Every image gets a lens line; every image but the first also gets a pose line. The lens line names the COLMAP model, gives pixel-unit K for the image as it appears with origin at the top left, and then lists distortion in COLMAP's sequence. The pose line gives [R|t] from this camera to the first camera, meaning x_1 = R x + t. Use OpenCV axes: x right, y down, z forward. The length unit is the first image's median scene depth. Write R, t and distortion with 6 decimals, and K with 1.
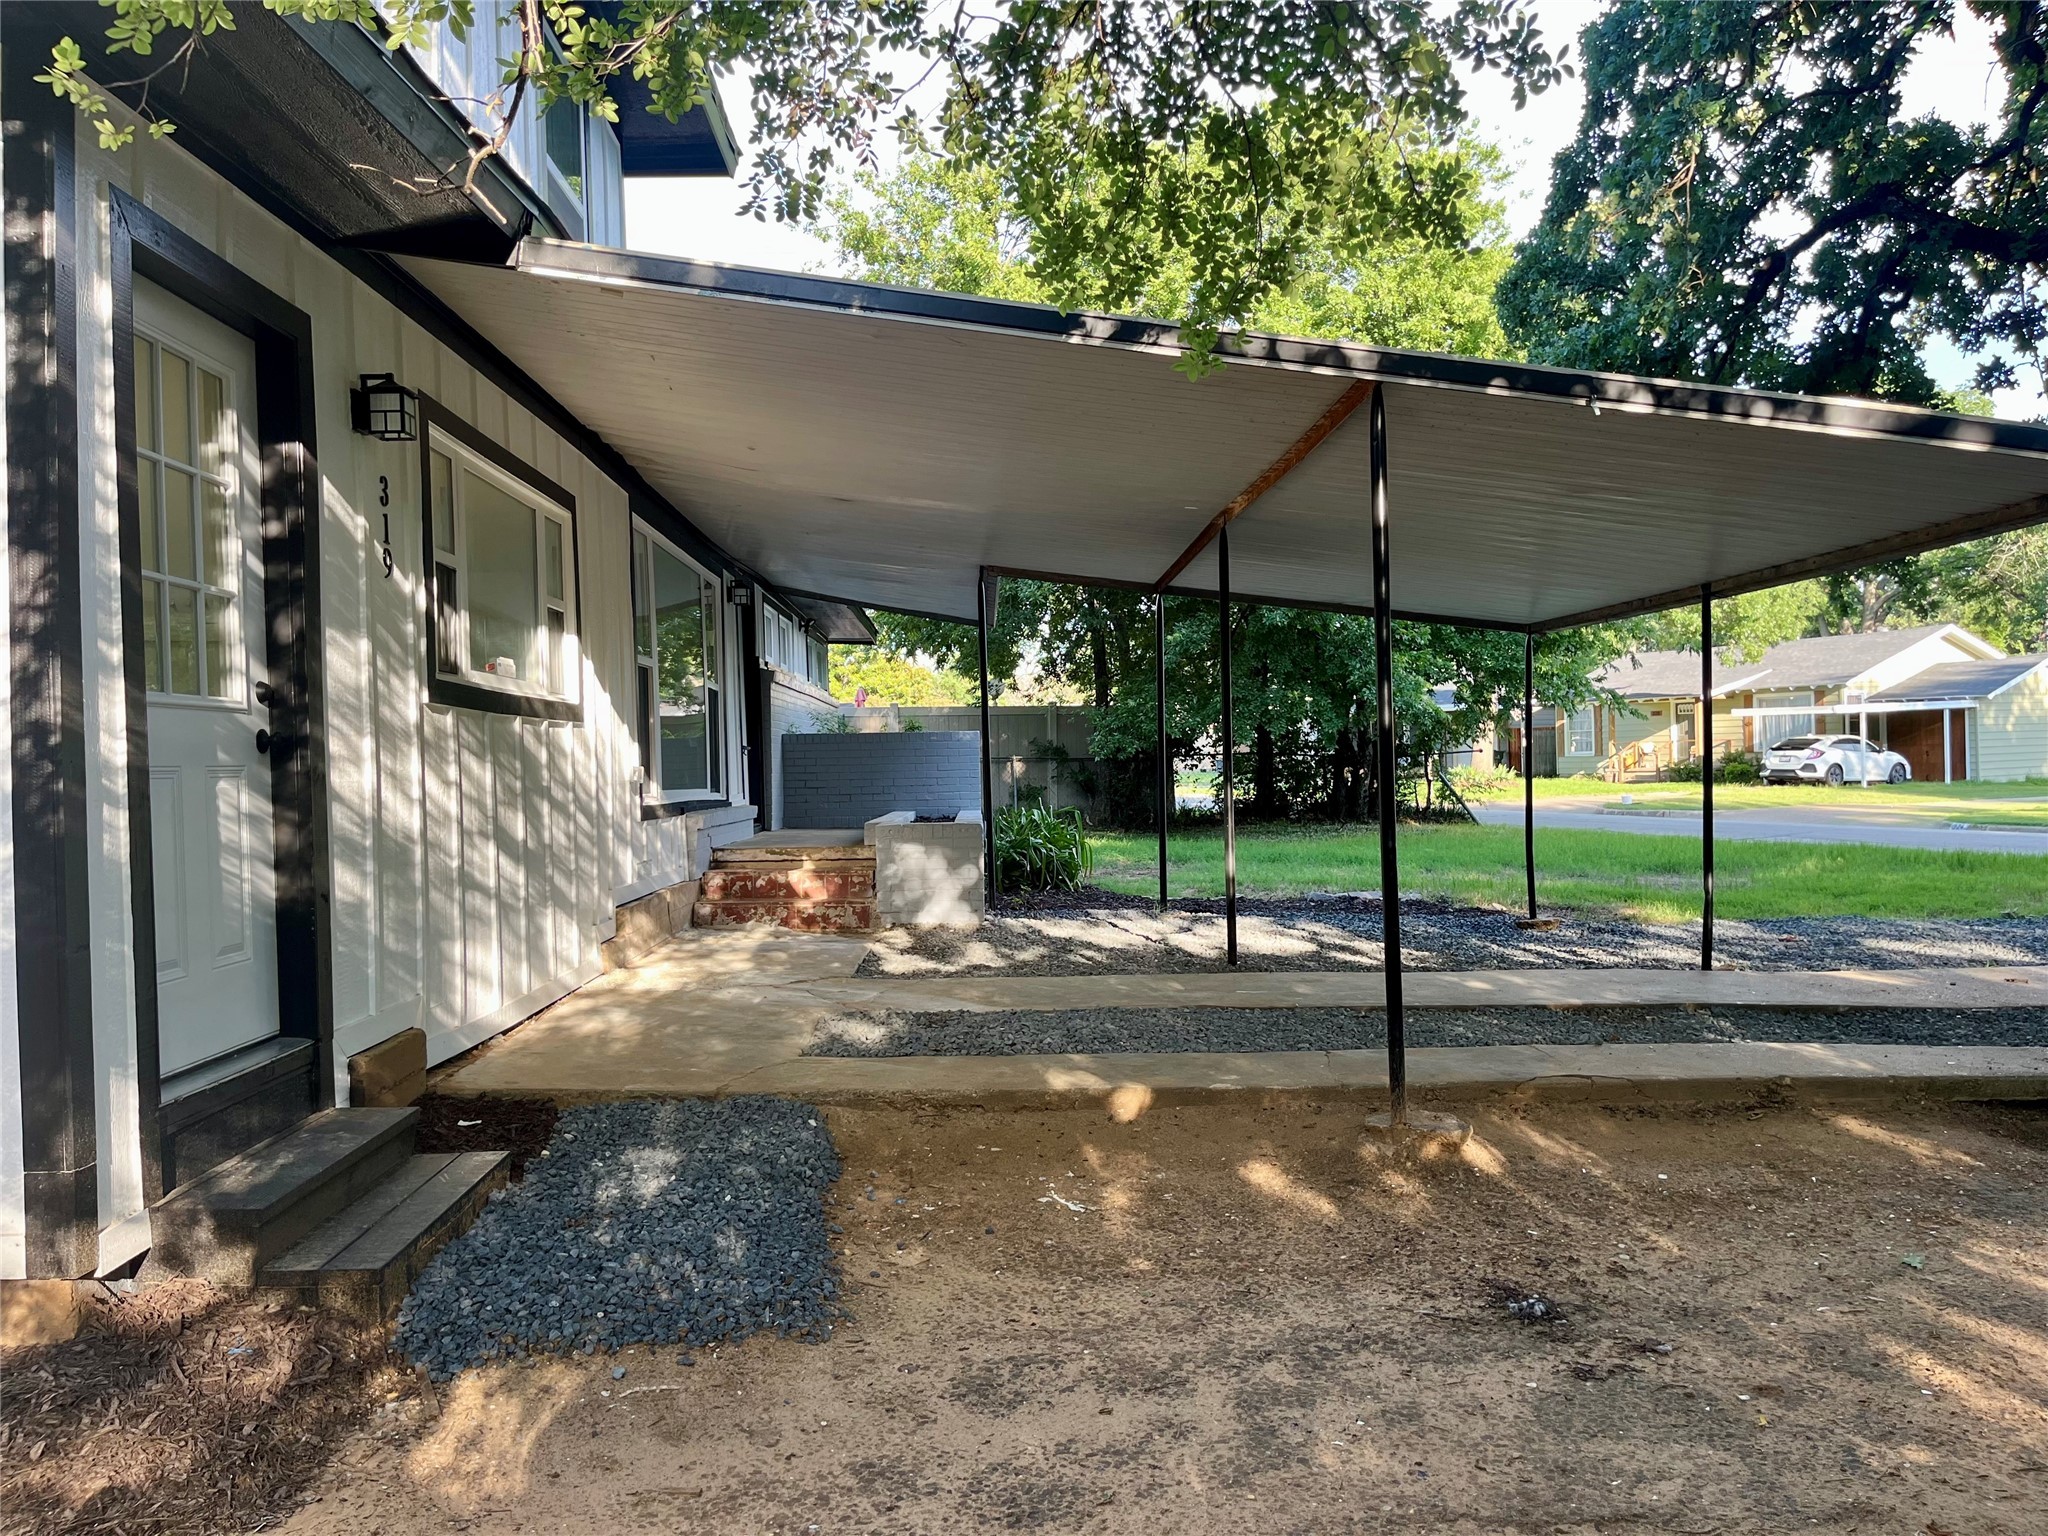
lens RADIAL K [[1545.8, 0, 1031.8], [0, 1545.8, 776.9], [0, 0, 1]] dist [0.043189, -0.040523]
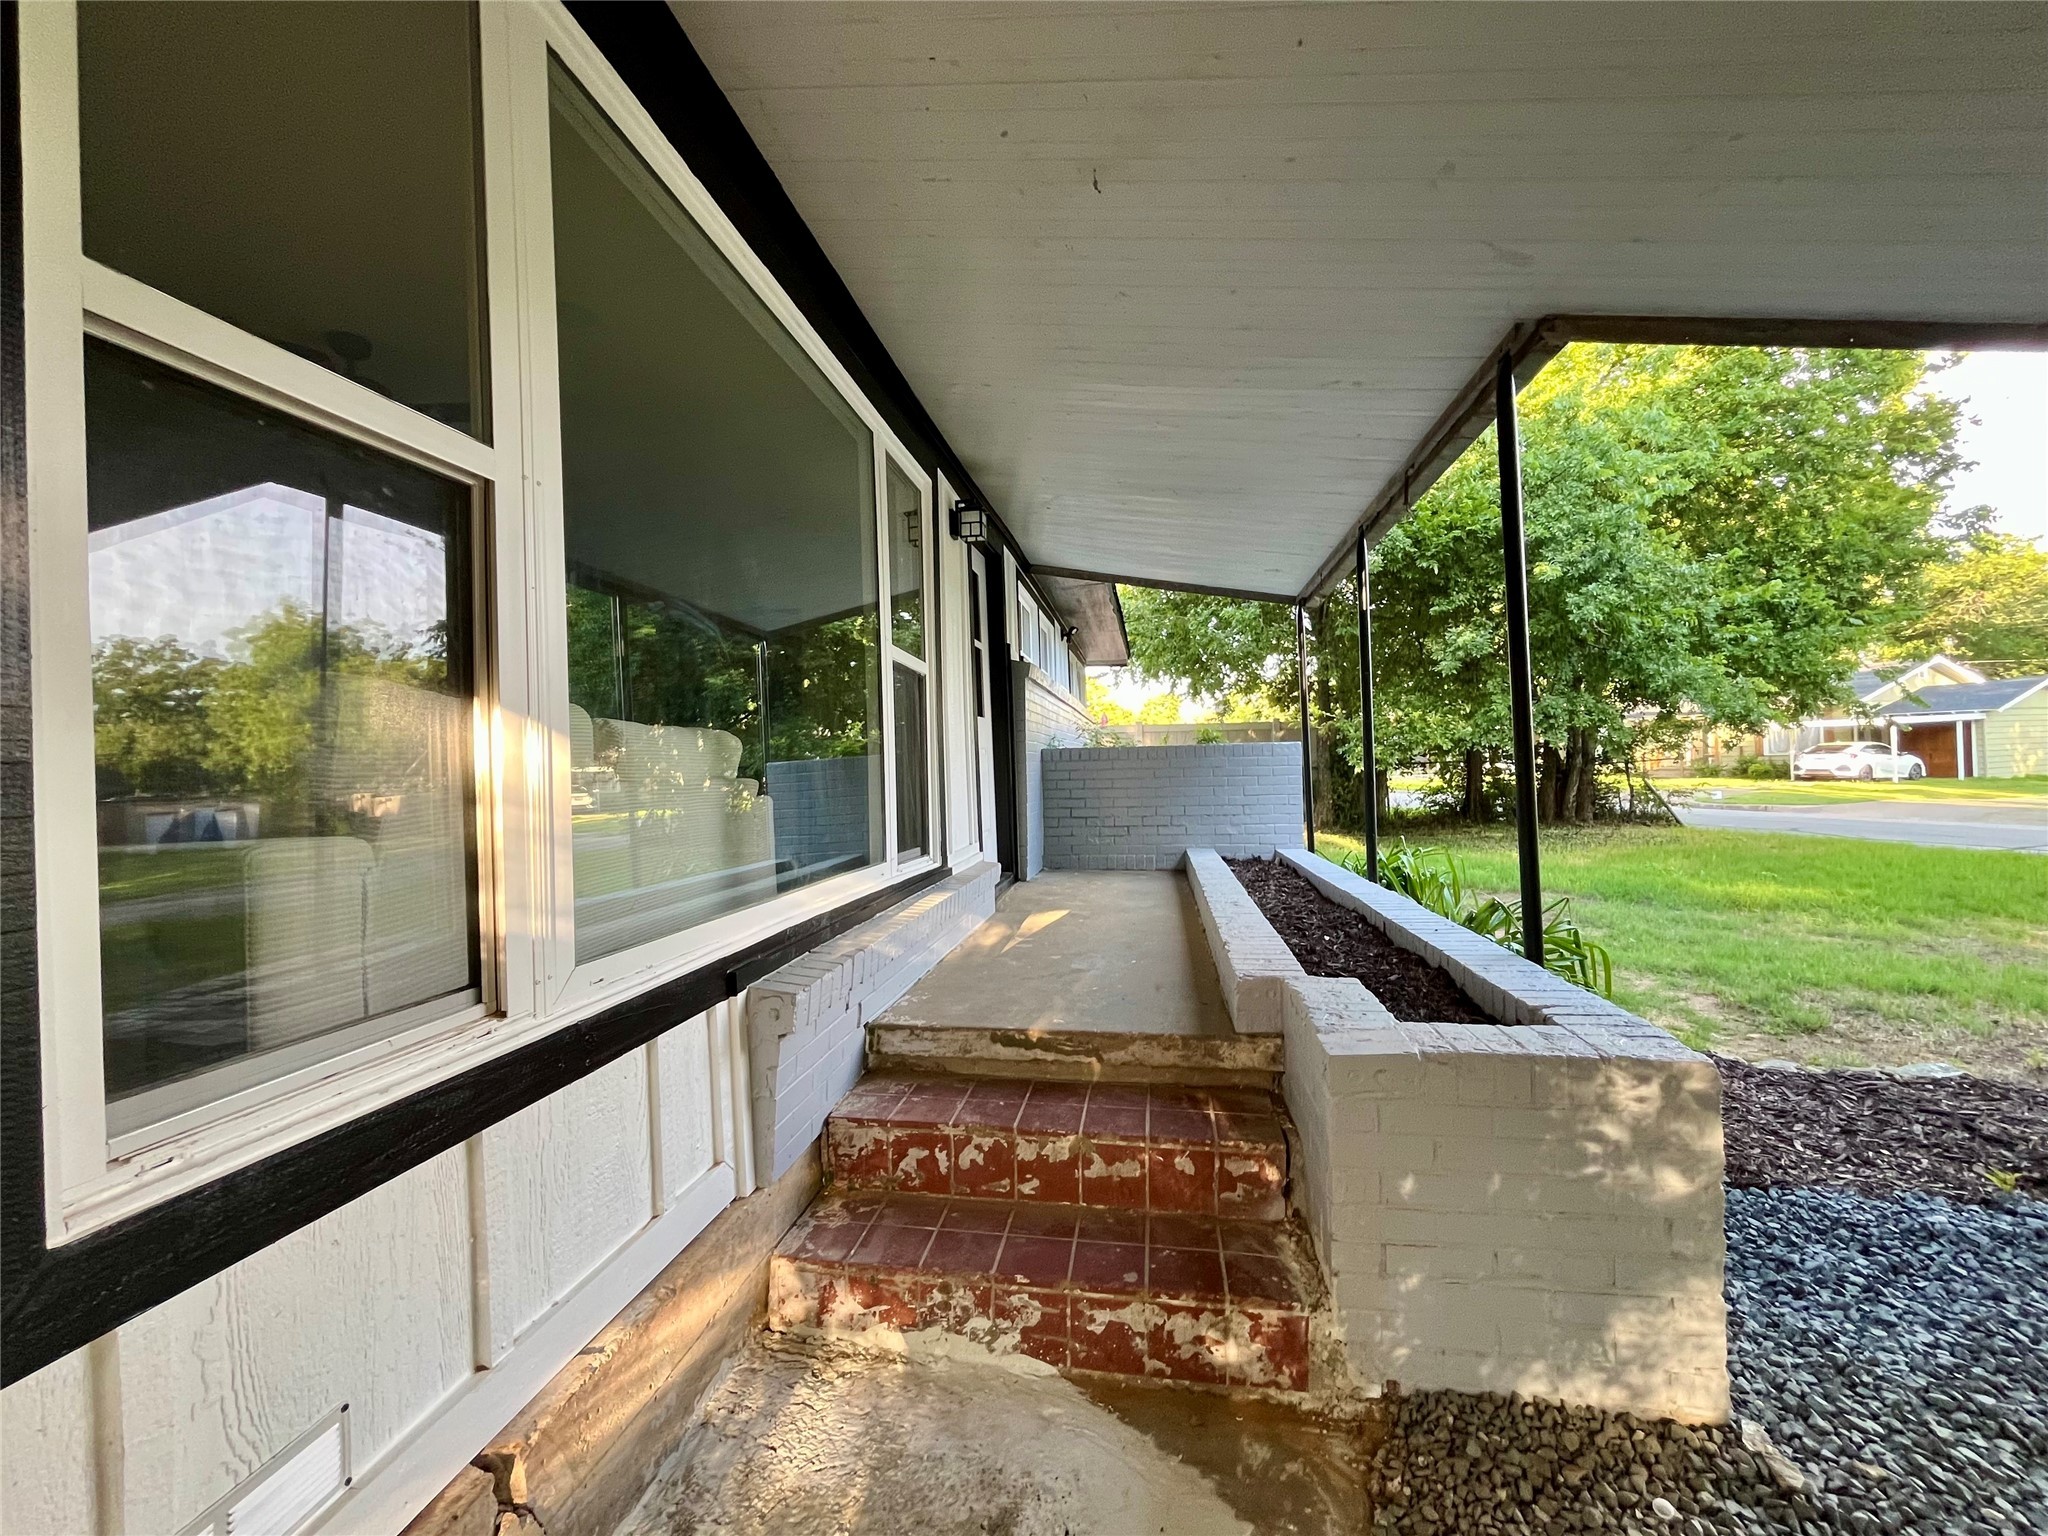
lens RADIAL K [[826.5, 0, 1022.4], [0, 826.5, 768.3], [0, 0, 1]] dist [-0.003148, -0.000172]
pose [[0.981973, -0.005239, -0.188948, -0.055694], [0.004392, 0.999978, -0.004900, -0.009107], [0.188969, 0.003981, 0.981975, 0.356991]]
